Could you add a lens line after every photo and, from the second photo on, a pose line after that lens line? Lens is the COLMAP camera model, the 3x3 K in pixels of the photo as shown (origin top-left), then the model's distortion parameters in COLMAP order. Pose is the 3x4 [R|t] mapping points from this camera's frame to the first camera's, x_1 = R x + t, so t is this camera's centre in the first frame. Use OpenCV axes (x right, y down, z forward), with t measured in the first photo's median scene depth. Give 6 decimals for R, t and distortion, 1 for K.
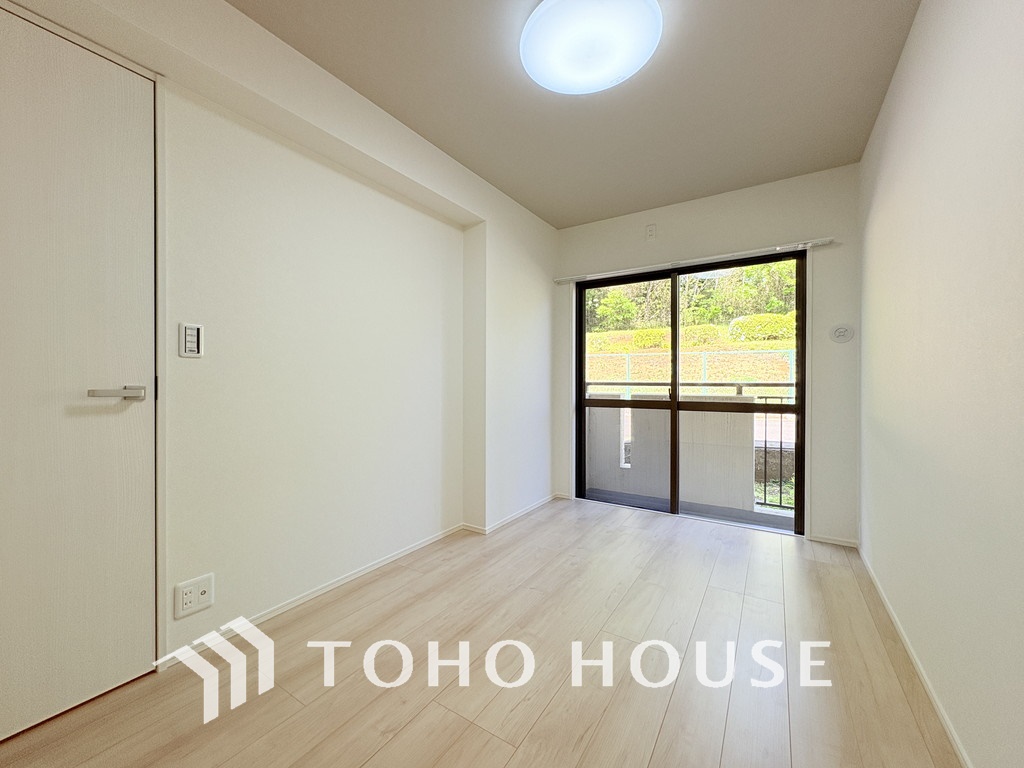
lens RADIAL K [[409.2, 0, 510.2], [0, 409.2, 384.4], [0, 0, 1]] dist [0.001596, -0.000288]
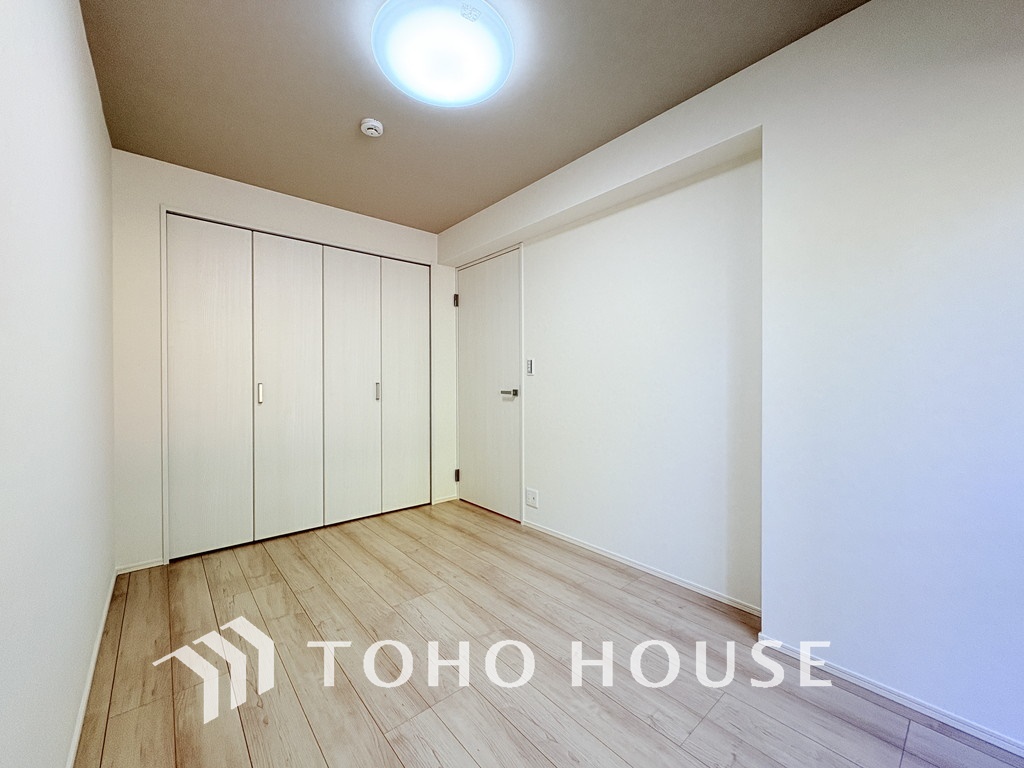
lens RADIAL K [[409.2, 0, 510.2], [0, 409.2, 384.4], [0, 0, 1]] dist [0.001596, -0.000288]
pose [[-0.290254, 0.004701, -0.956938, 0.930800], [-0.003213, 0.999978, 0.005886, -0.027896], [0.956944, 0.004783, -0.290232, 1.218809]]
